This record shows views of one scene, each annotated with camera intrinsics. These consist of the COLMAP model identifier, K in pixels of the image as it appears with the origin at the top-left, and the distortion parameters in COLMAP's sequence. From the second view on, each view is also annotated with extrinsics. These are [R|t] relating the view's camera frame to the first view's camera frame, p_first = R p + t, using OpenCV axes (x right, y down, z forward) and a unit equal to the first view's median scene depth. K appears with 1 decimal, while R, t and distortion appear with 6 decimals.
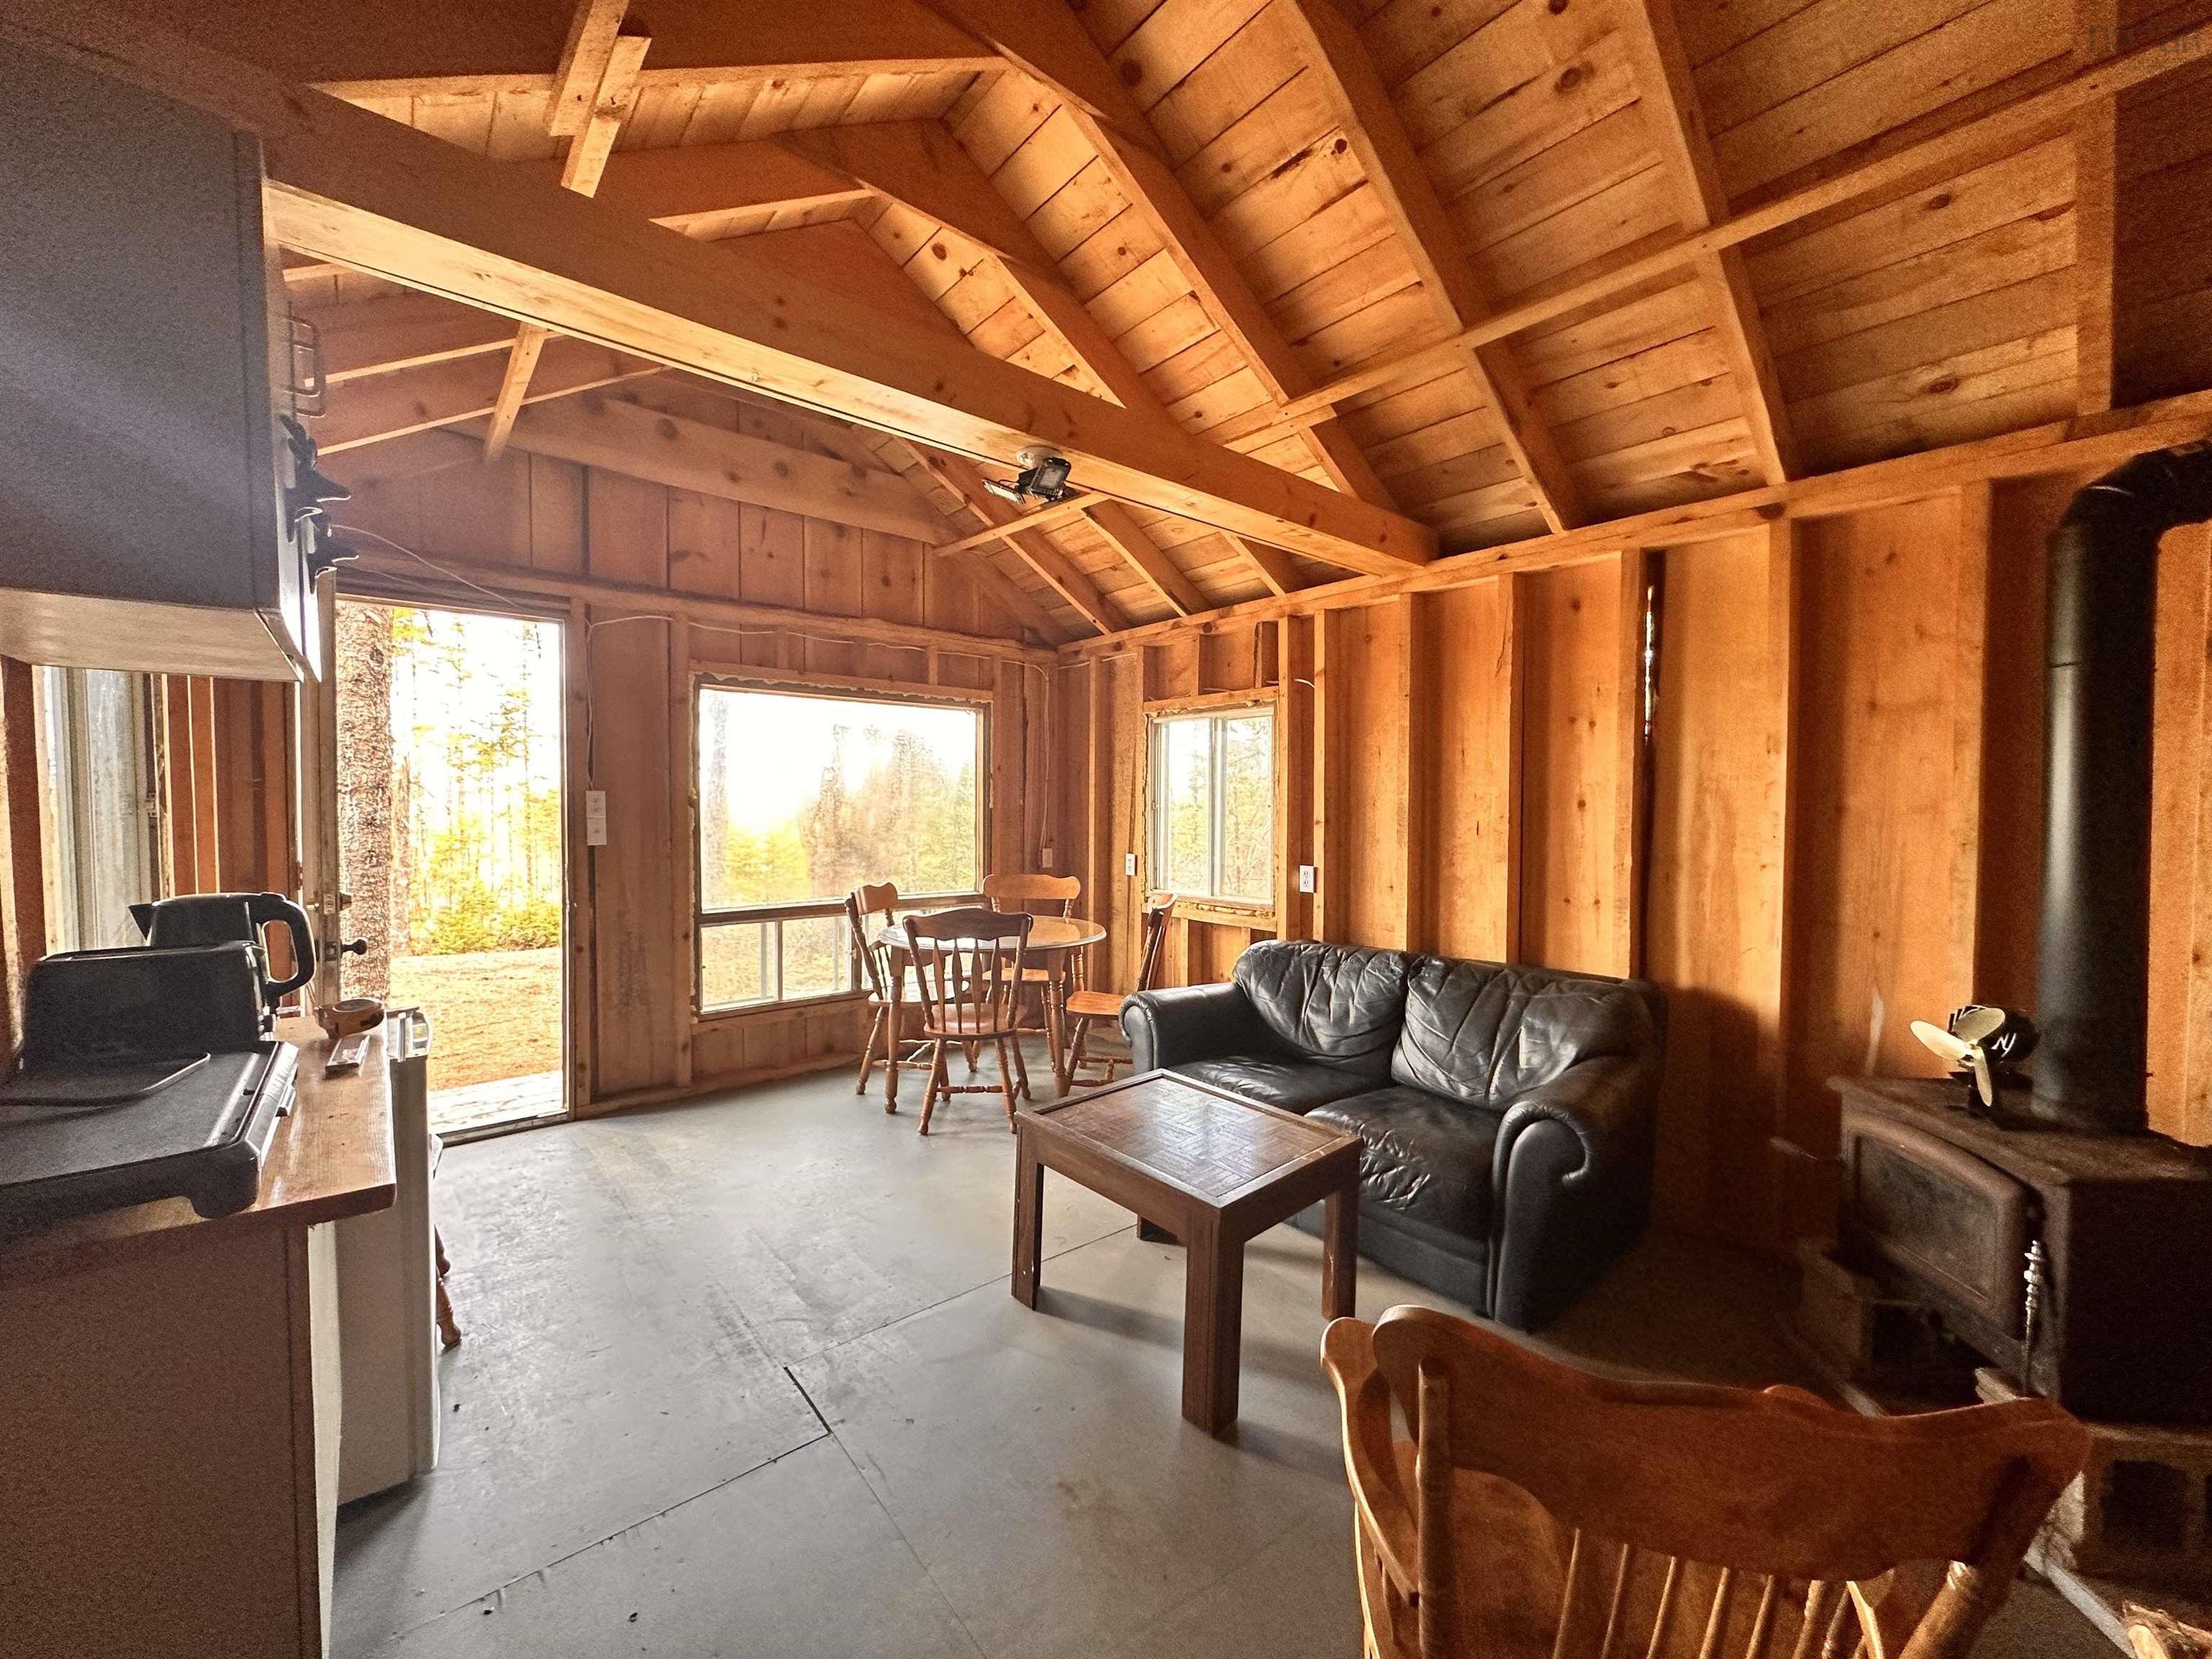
lens RADIAL K [[879.4, 0, 1107.2], [0, 879.4, 830.9], [0, 0, 1]] dist [-0.002049, 0.000903]
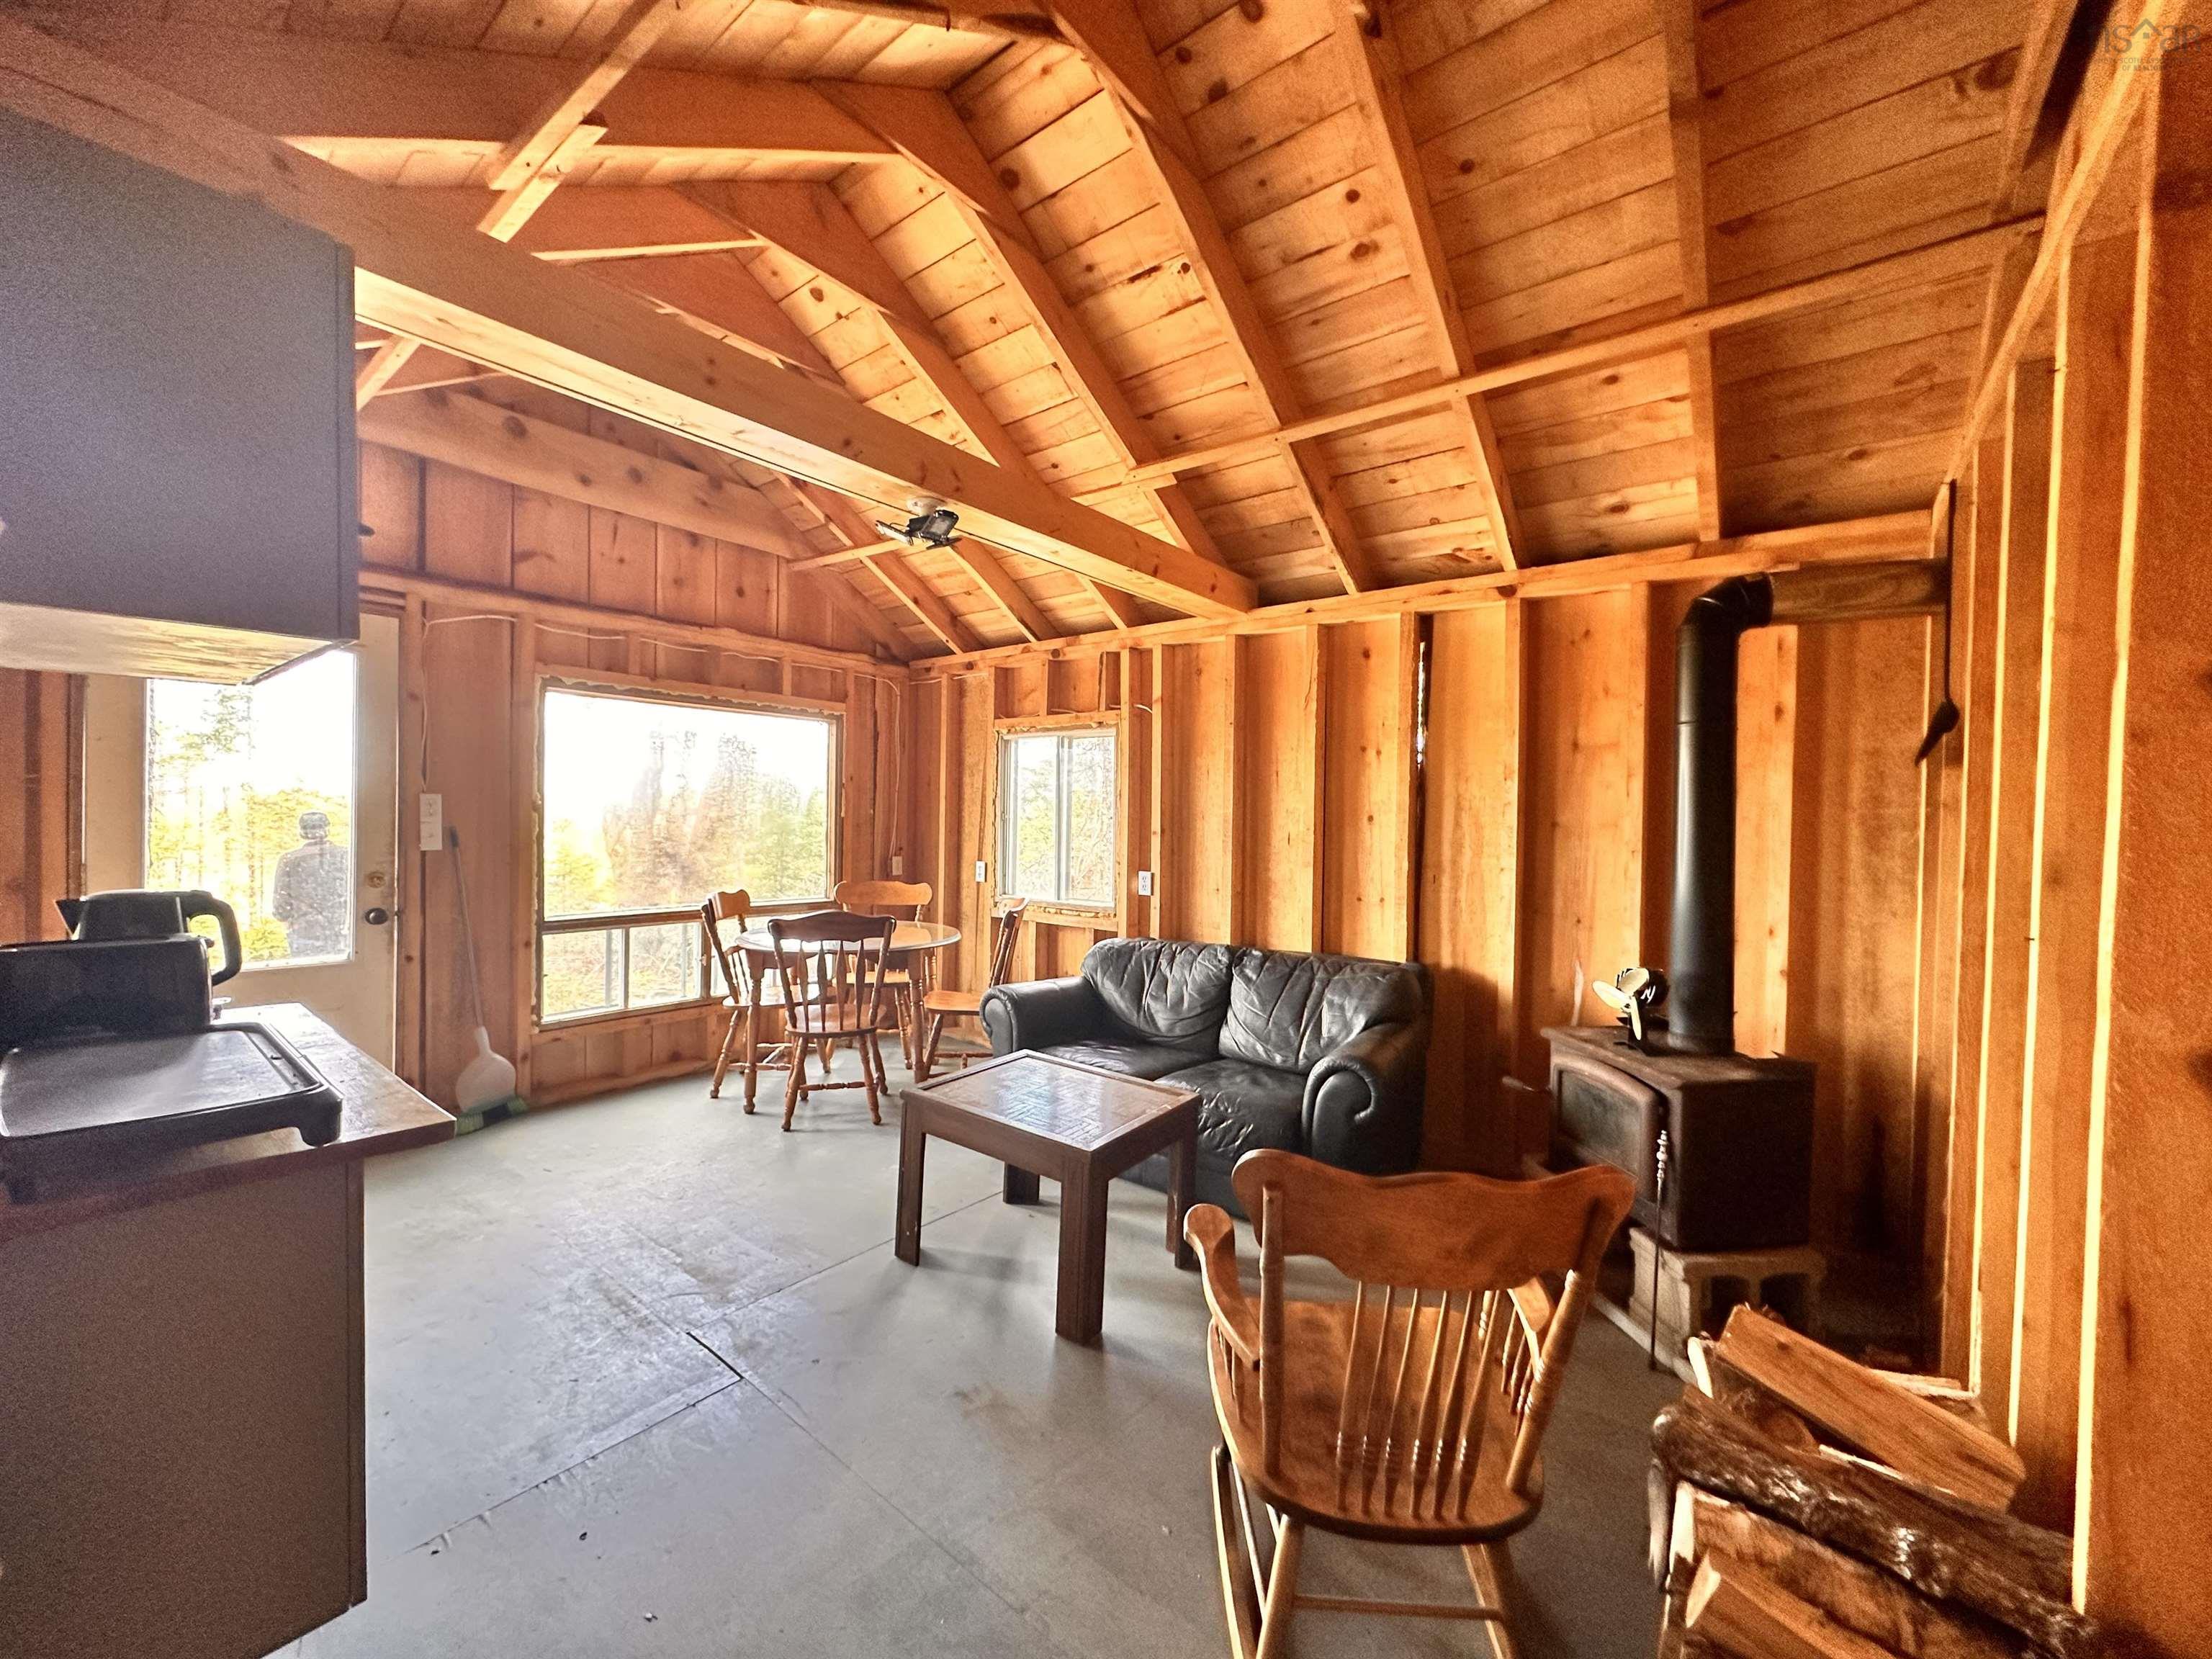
lens RADIAL K [[879.4, 0, 1105.9], [0, 879.4, 830.6], [0, 0, 1]] dist [-0.002049, 0.000903]
pose [[0.980212, 0.008464, 0.197772, -0.066393], [-0.005657, 0.999875, -0.014757, 0.006909], [-0.197872, 0.013346, 0.980137, -0.134767]]
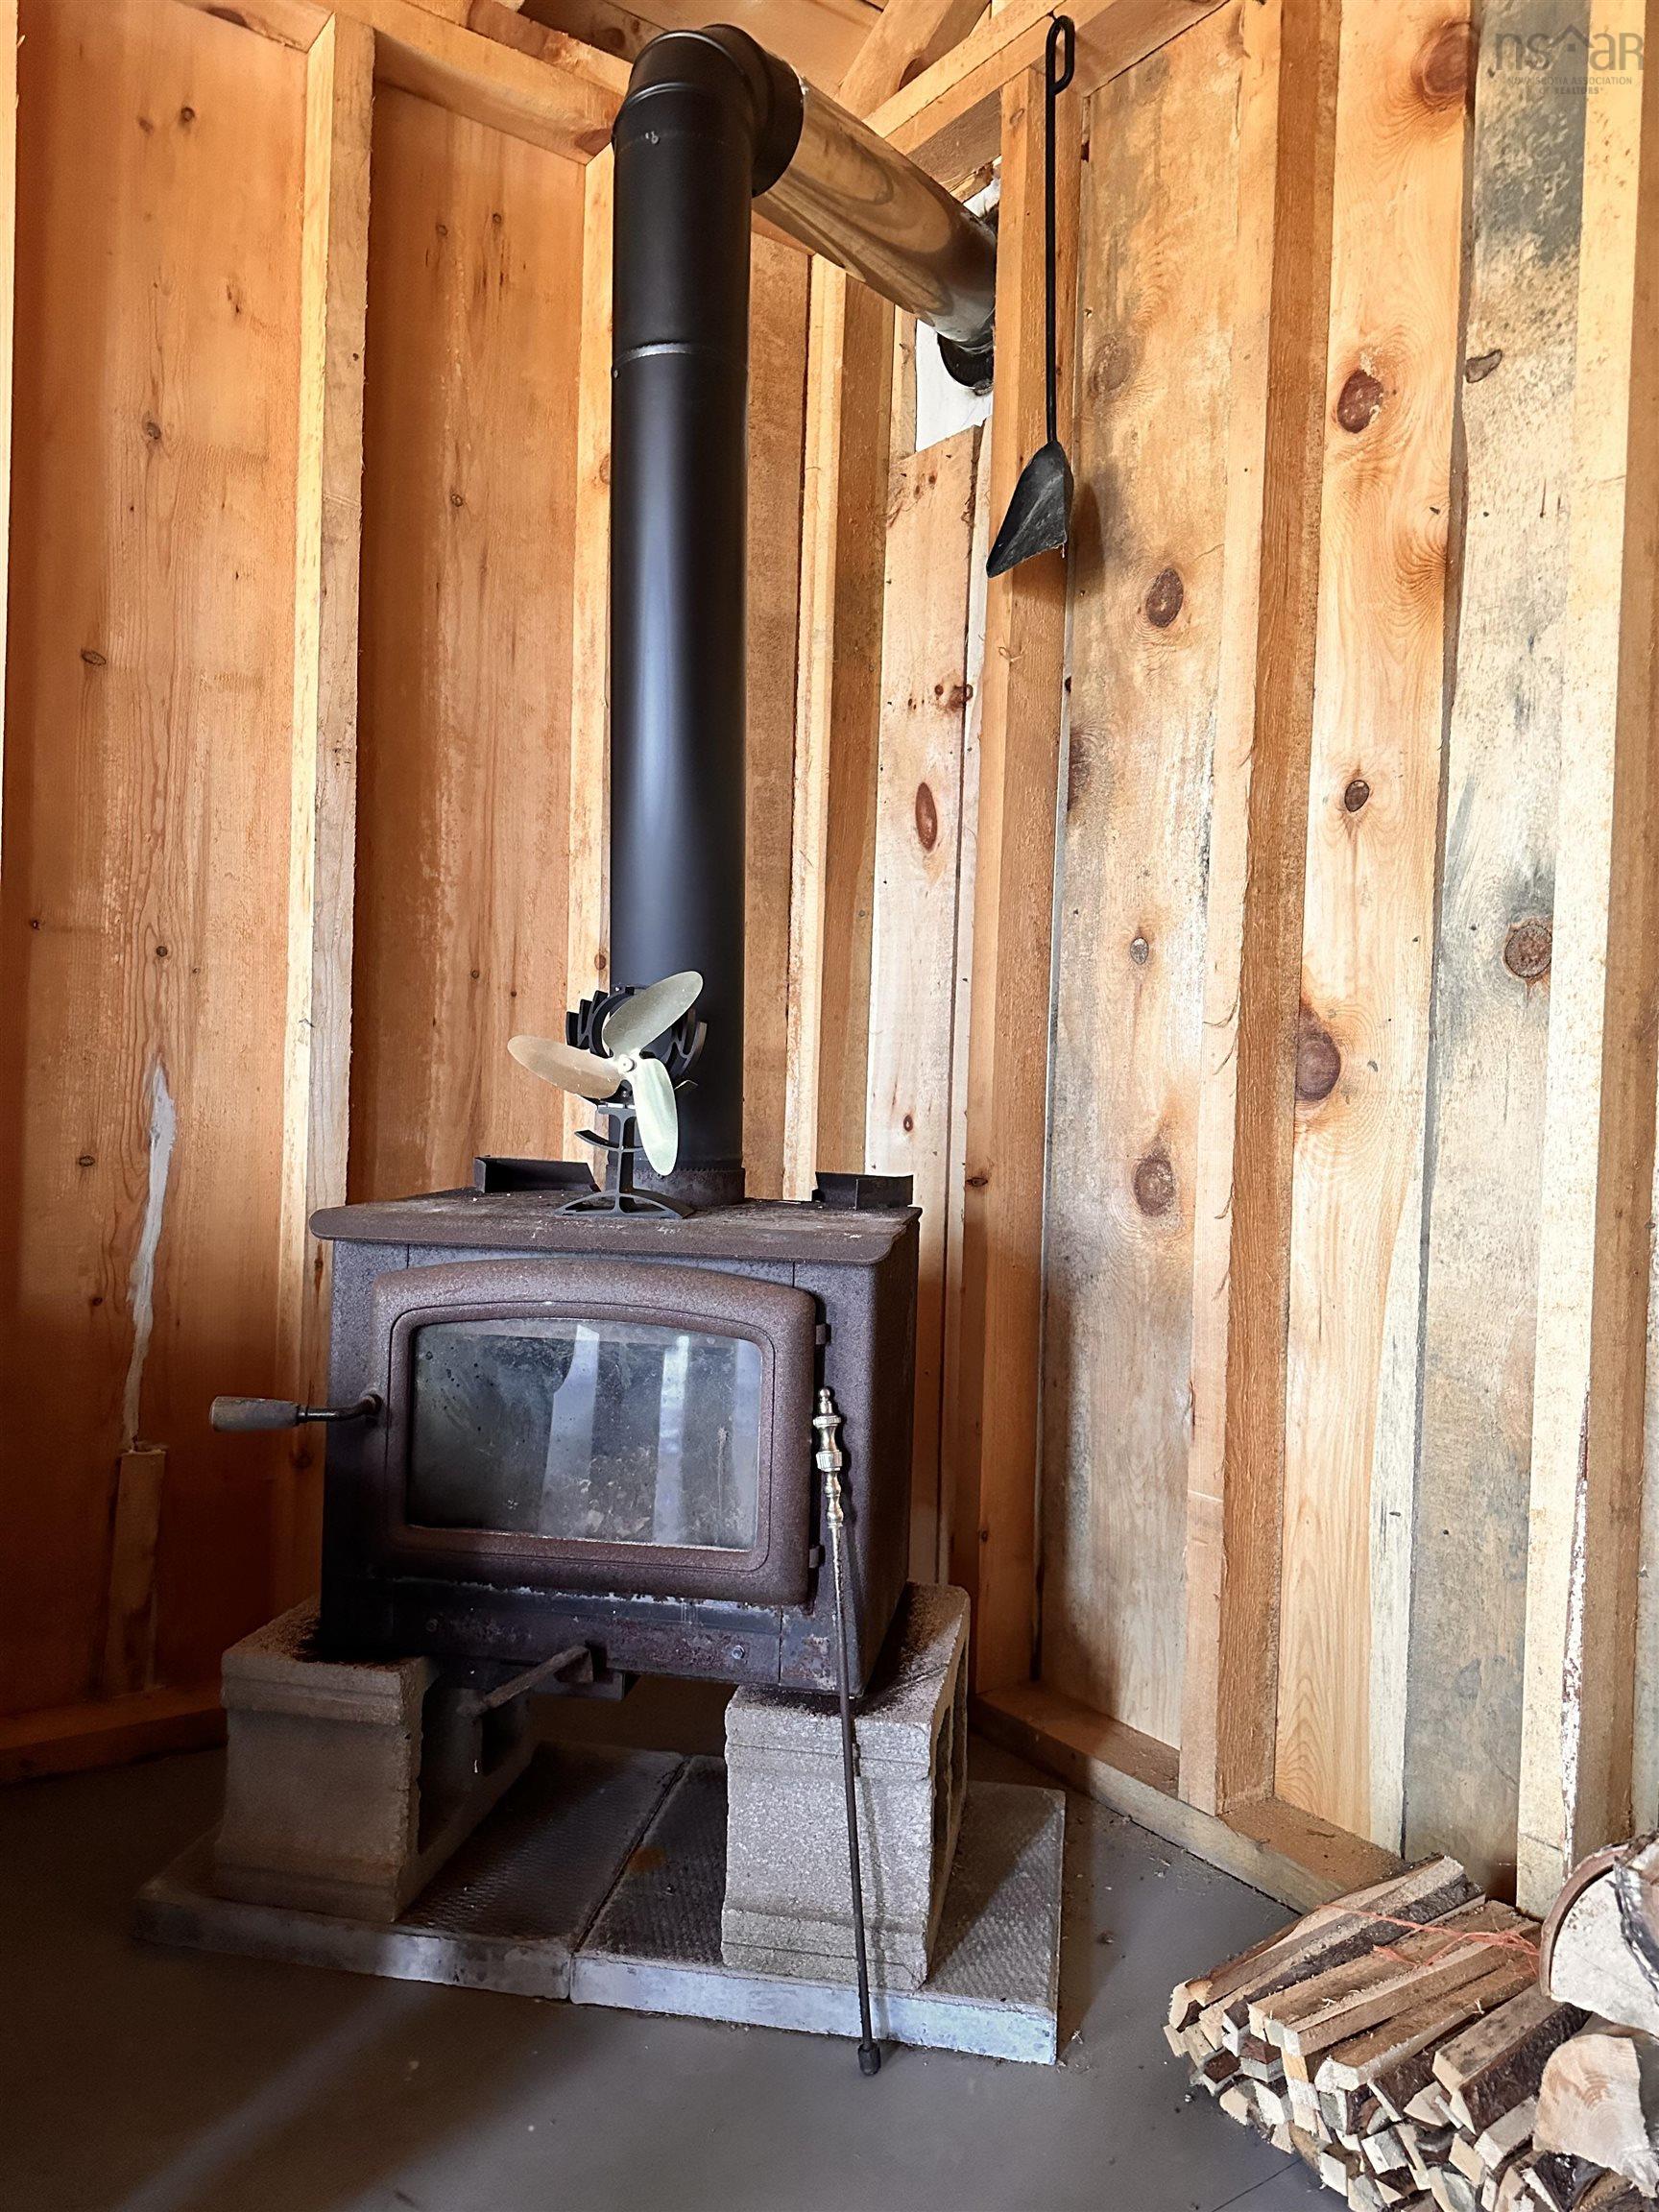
lens RADIAL K [[1563.7, 0, 822.3], [0, 1563.7, 1096.3], [0, 0, 1]] dist [0.028676, -0.025809]
pose [[0.071339, -0.013071, 0.997367, 0.092918], [0.001642, 0.999914, 0.012987, 0.177275], [-0.997451, 0.000712, 0.071354, 0.585217]]
